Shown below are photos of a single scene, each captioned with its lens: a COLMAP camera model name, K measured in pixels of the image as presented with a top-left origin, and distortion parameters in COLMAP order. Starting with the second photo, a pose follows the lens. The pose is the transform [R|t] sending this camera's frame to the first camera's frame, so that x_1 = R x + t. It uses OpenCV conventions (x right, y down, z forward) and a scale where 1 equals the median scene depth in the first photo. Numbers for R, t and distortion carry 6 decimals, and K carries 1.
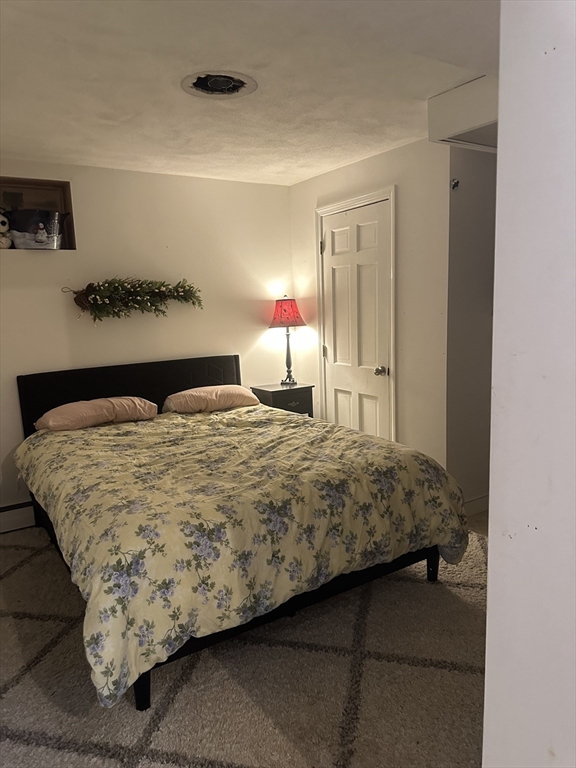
lens RADIAL K [[532.2, 0, 288.0], [0, 532.2, 384.0], [0, 0, 1]] dist [0.125981, -0.219283]
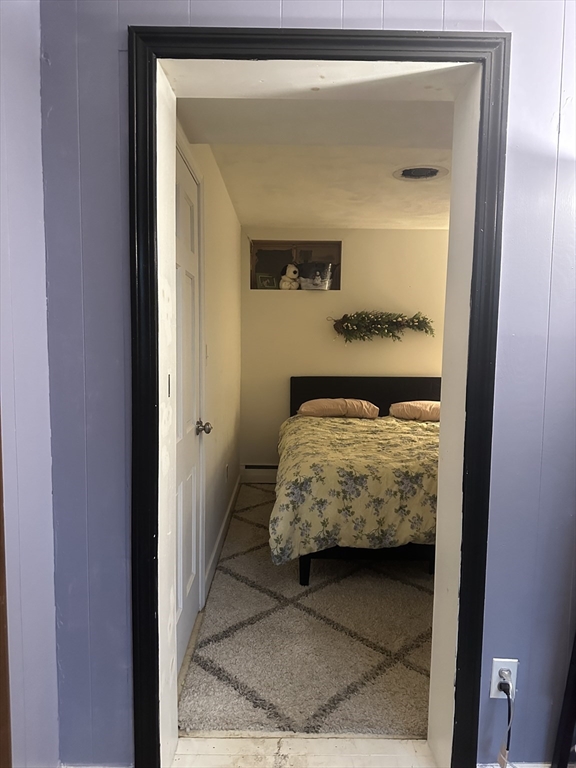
lens RADIAL K [[532.2, 0, 288.0], [0, 532.2, 384.0], [0, 0, 1]] dist [0.125981, -0.219283]
pose [[0.841585, 0.092235, -0.532191, 0.418189], [-0.126192, 0.991619, -0.027696, 0.074335], [0.525176, 0.090467, 0.846171, -0.340123]]
